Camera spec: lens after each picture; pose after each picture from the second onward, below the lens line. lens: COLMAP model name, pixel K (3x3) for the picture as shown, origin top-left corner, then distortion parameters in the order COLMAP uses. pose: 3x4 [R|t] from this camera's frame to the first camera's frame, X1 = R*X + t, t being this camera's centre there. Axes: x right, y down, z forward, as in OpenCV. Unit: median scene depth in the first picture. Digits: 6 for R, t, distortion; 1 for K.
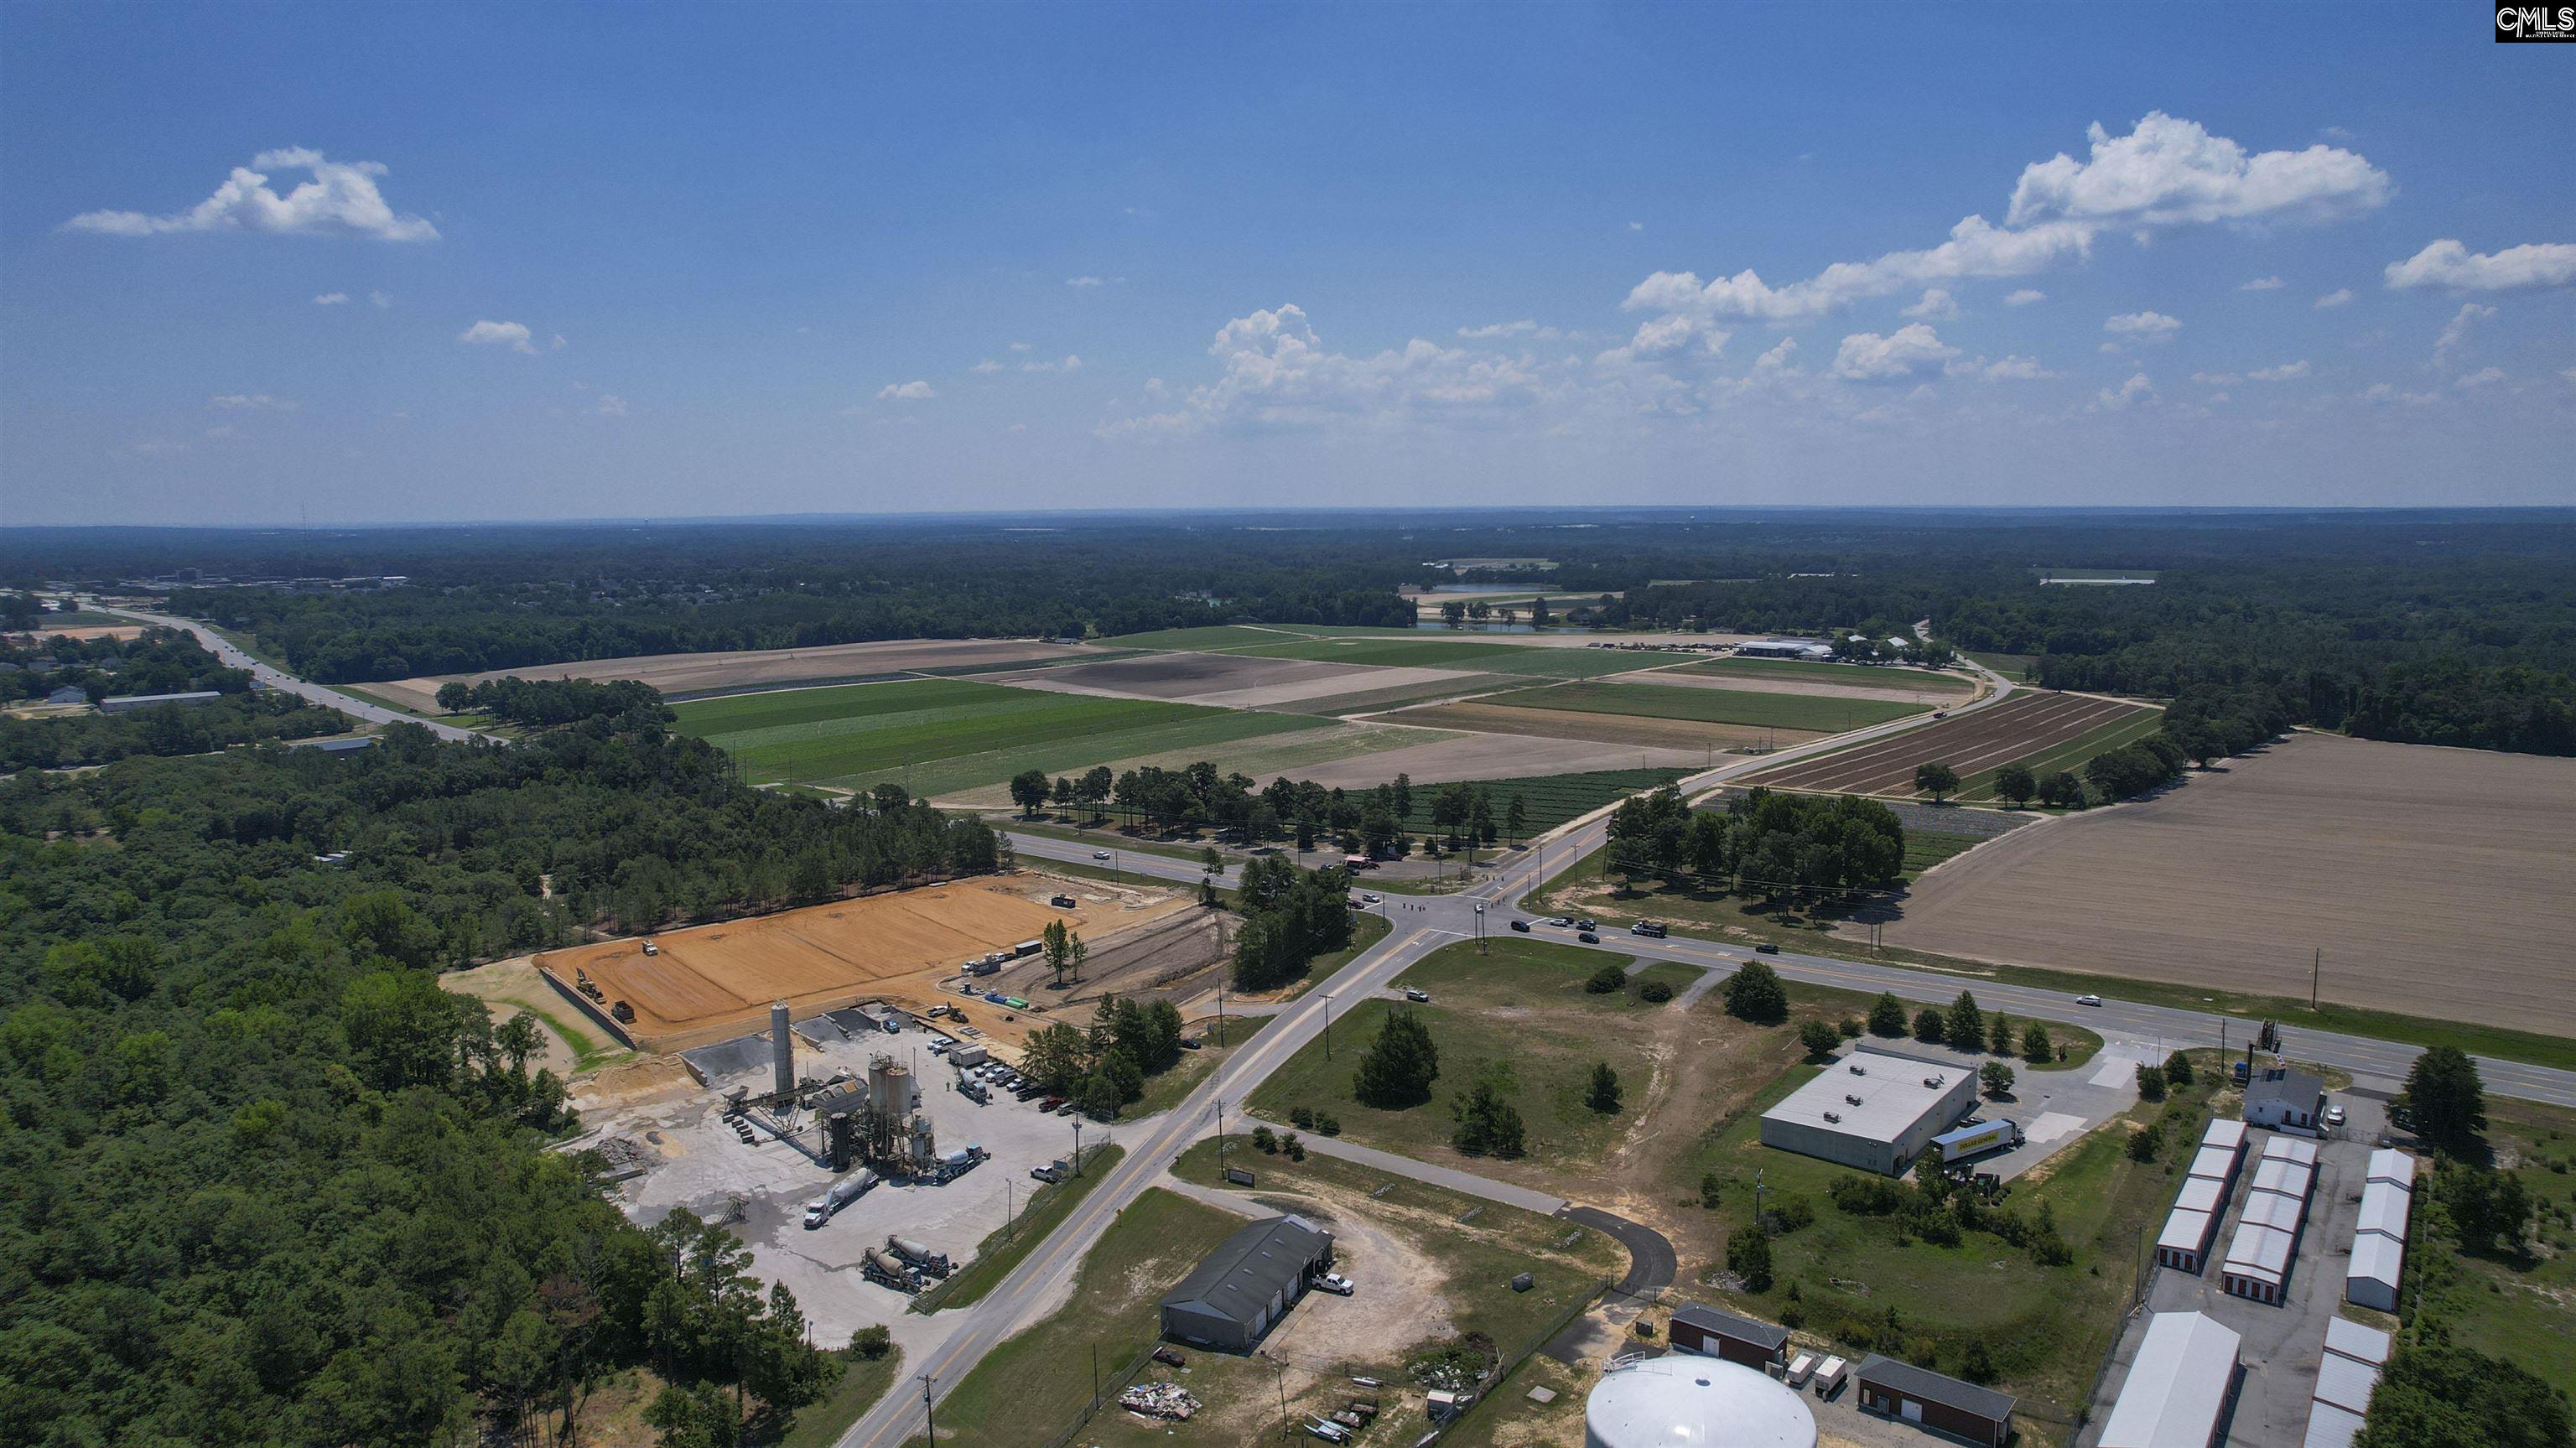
lens RADIAL K [[1645.9, 0, 1307.3], [0, 1645.9, 704.5], [0, 0, 1]] dist [-0.072180, 0.062628]
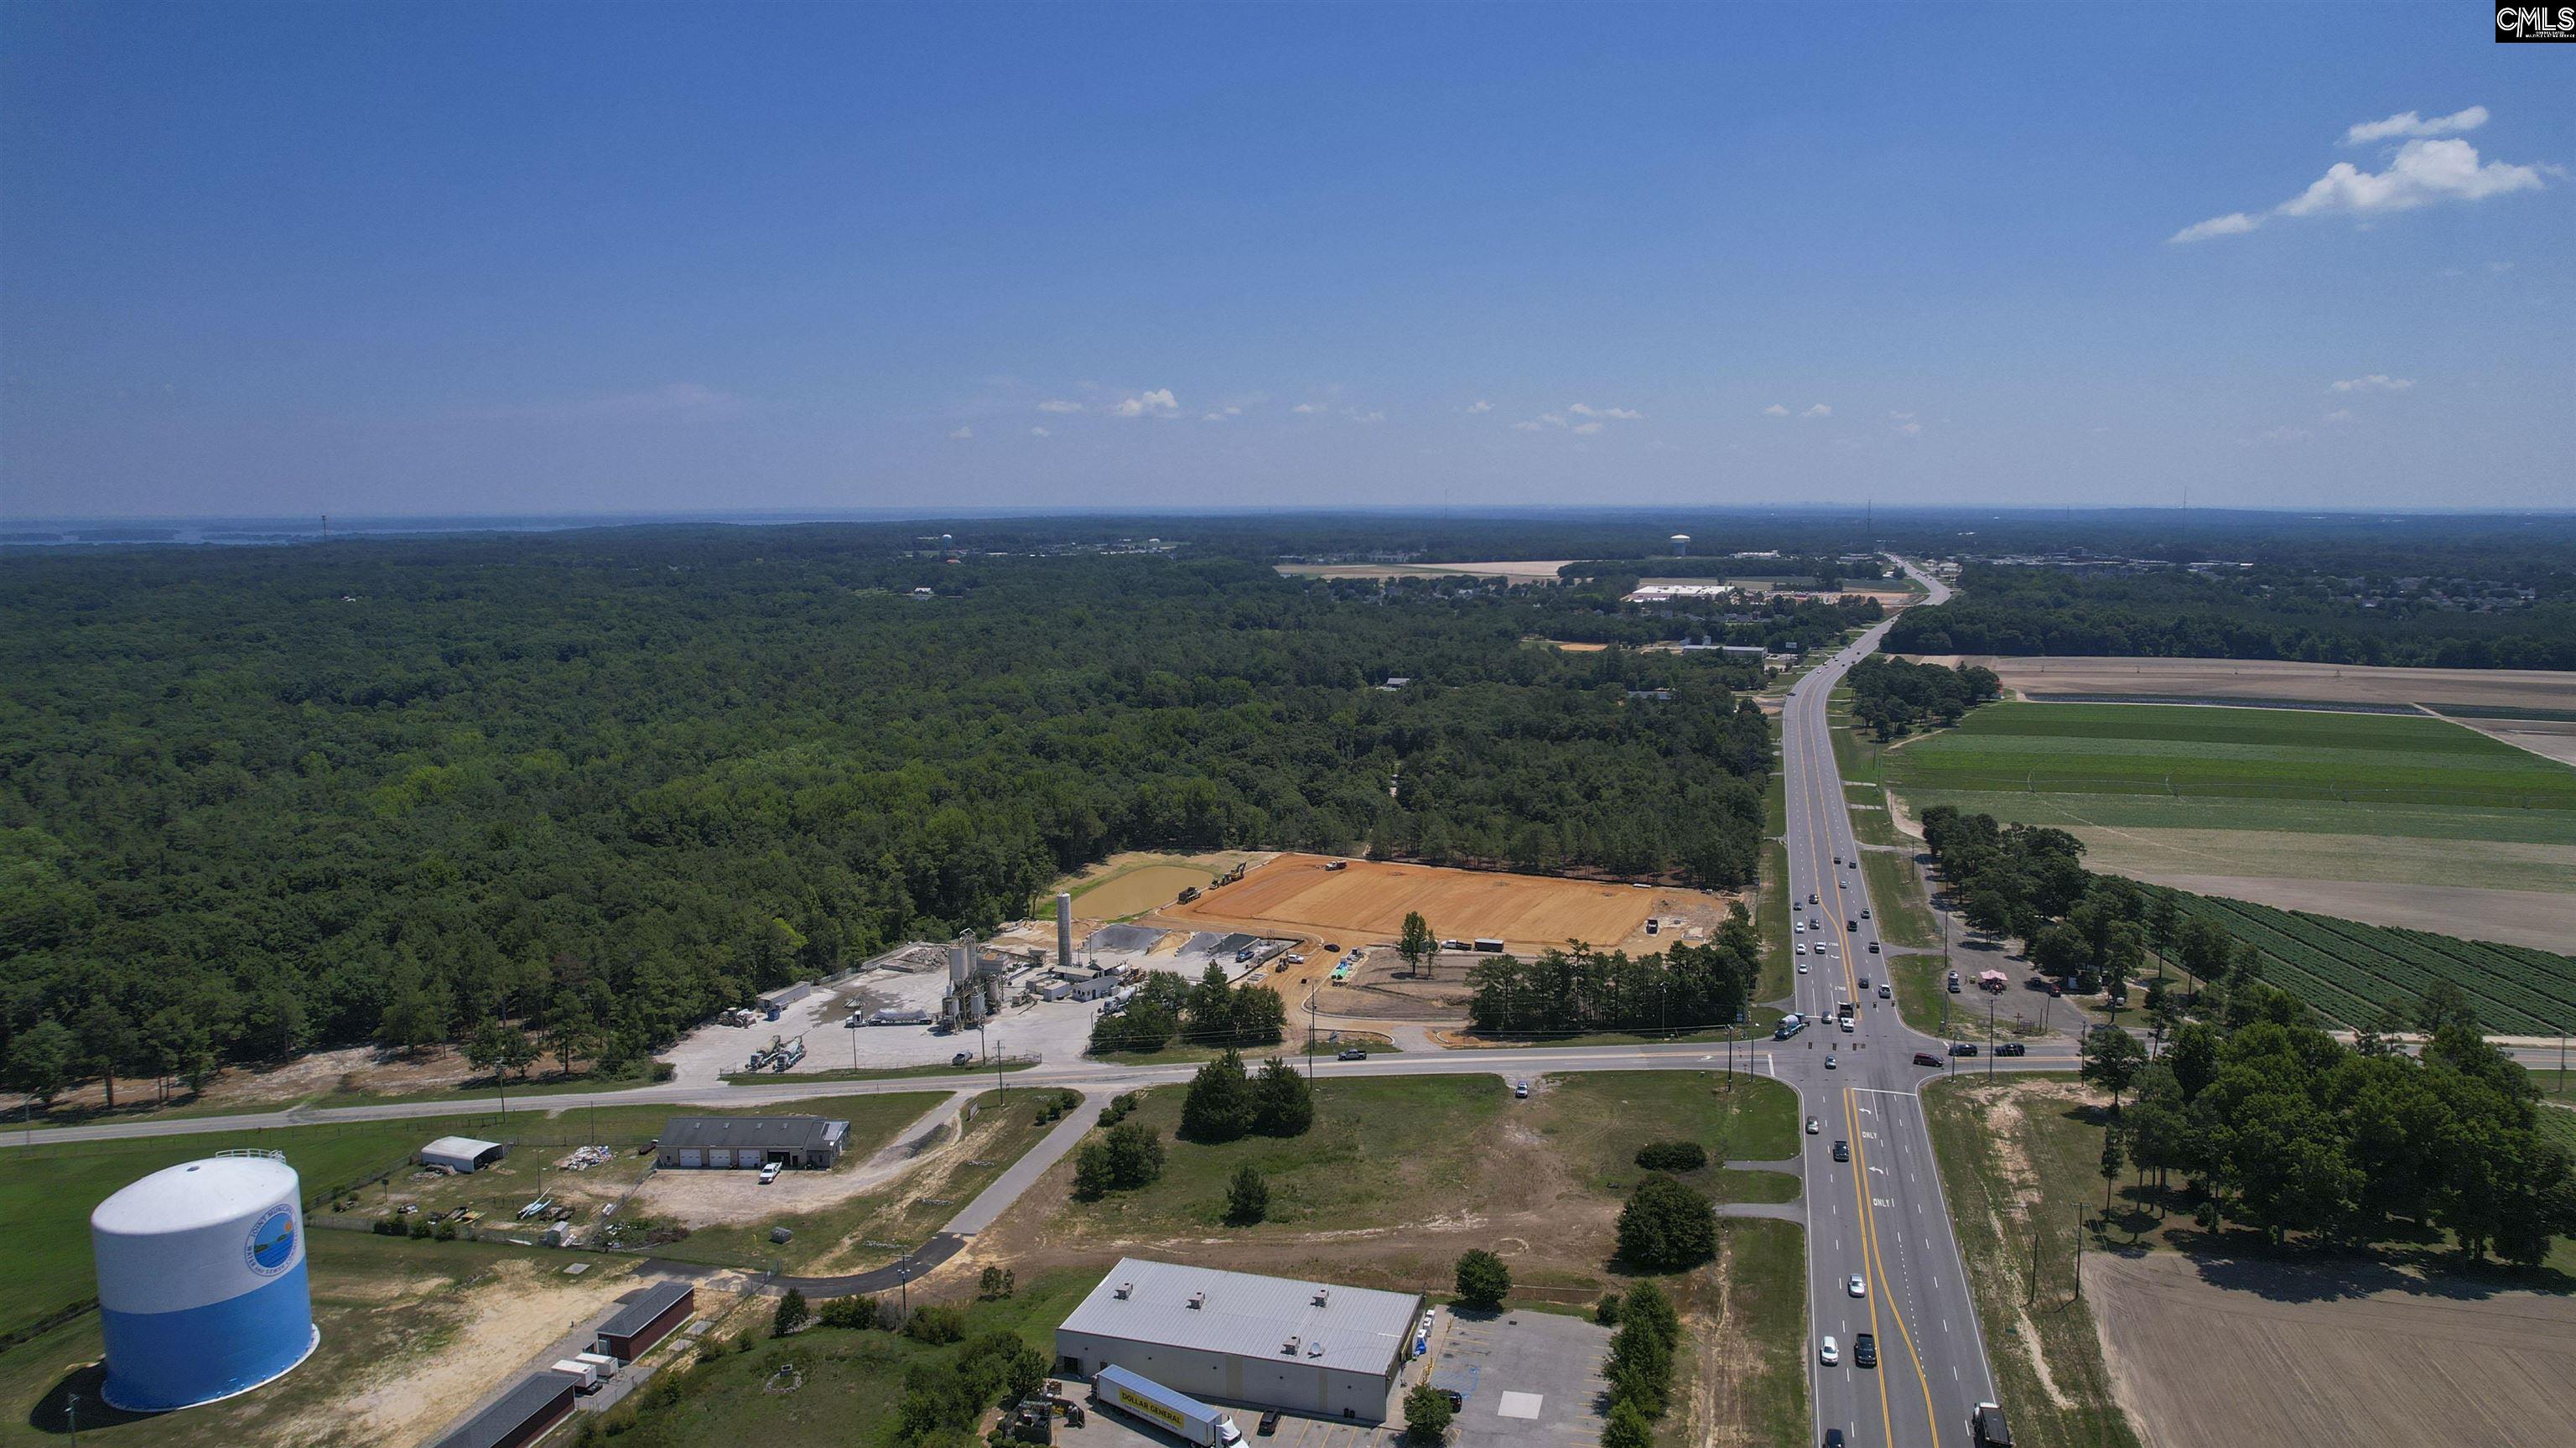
lens RADIAL K [[1645.9, 0, 1307.3], [0, 1645.9, 704.5], [0, 0, 1]] dist [-0.072180, 0.062628]
pose [[0.401534, 0.119470, -0.908019, 0.750916], [-0.110233, 0.990552, 0.081583, -0.073345], [0.909186, 0.067335, 0.410909, 0.532900]]
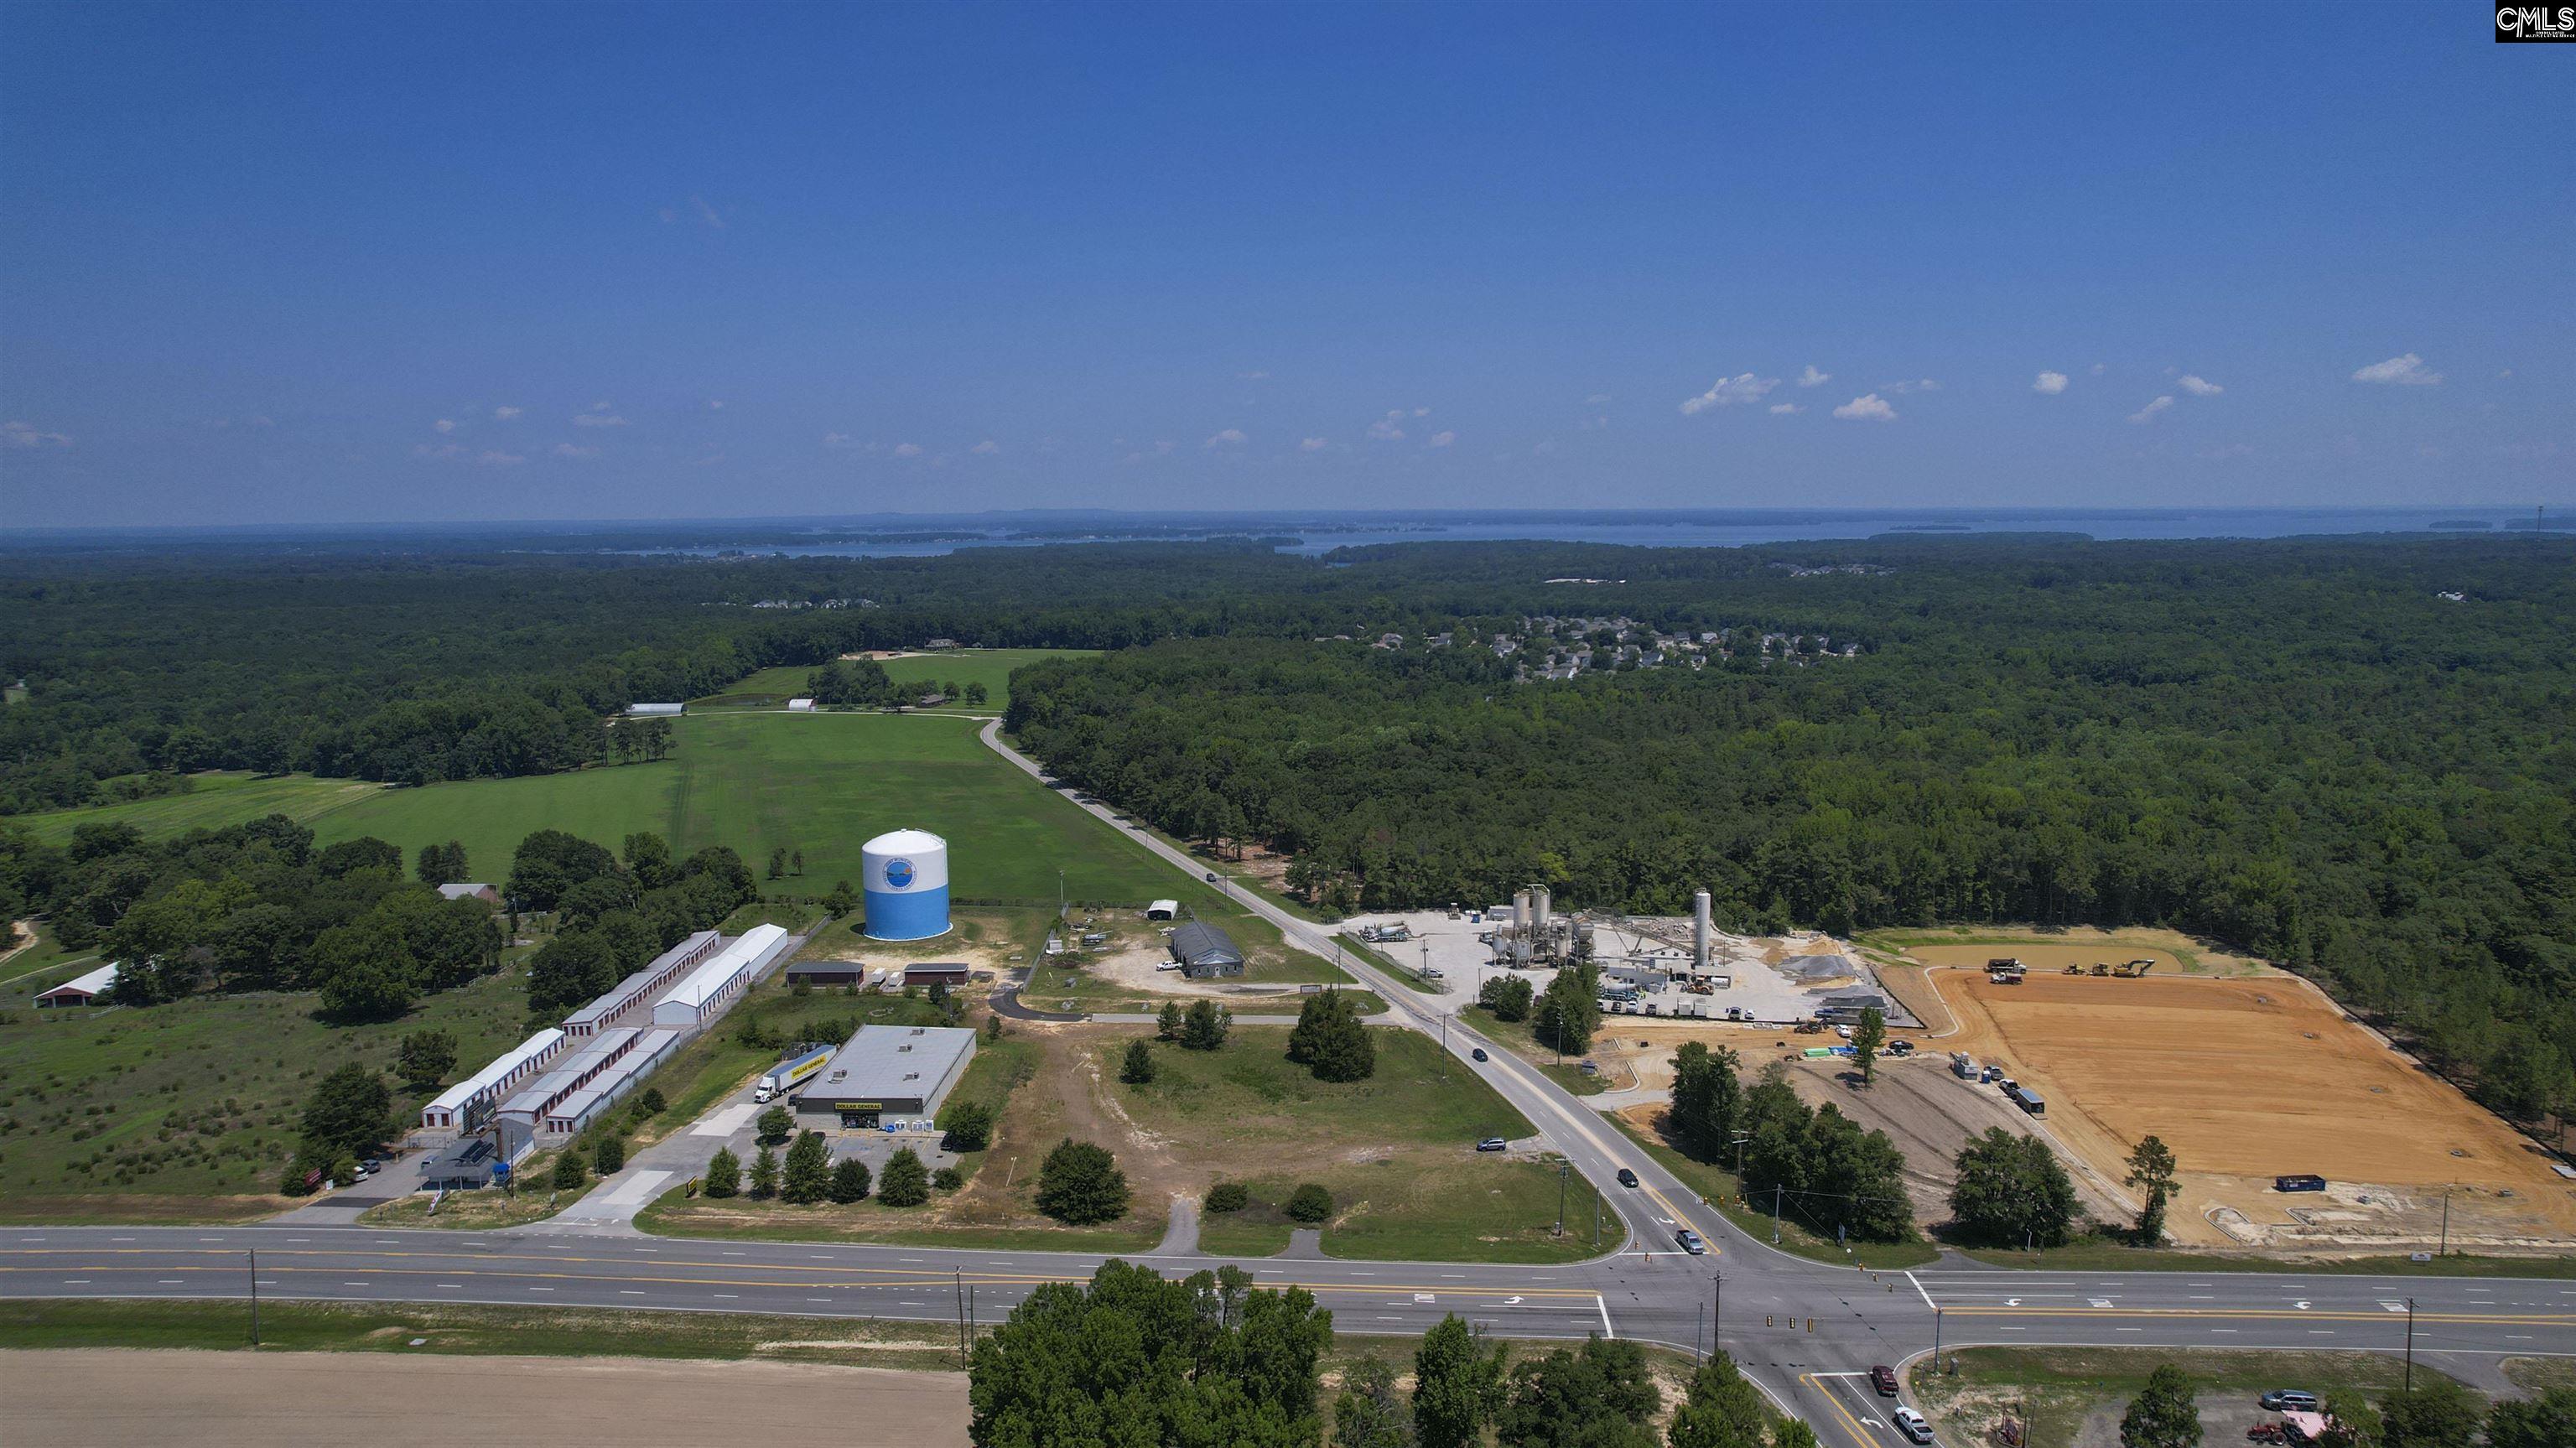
lens RADIAL K [[1645.9, 0, 1307.3], [0, 1645.9, 704.5], [0, 0, 1]] dist [-0.072180, 0.062628]
pose [[-0.786059, 0.088579, -0.611772, 0.585802], [-0.062803, 0.973115, 0.221593, -0.190979], [0.614953, 0.212606, -0.759363, 1.471247]]
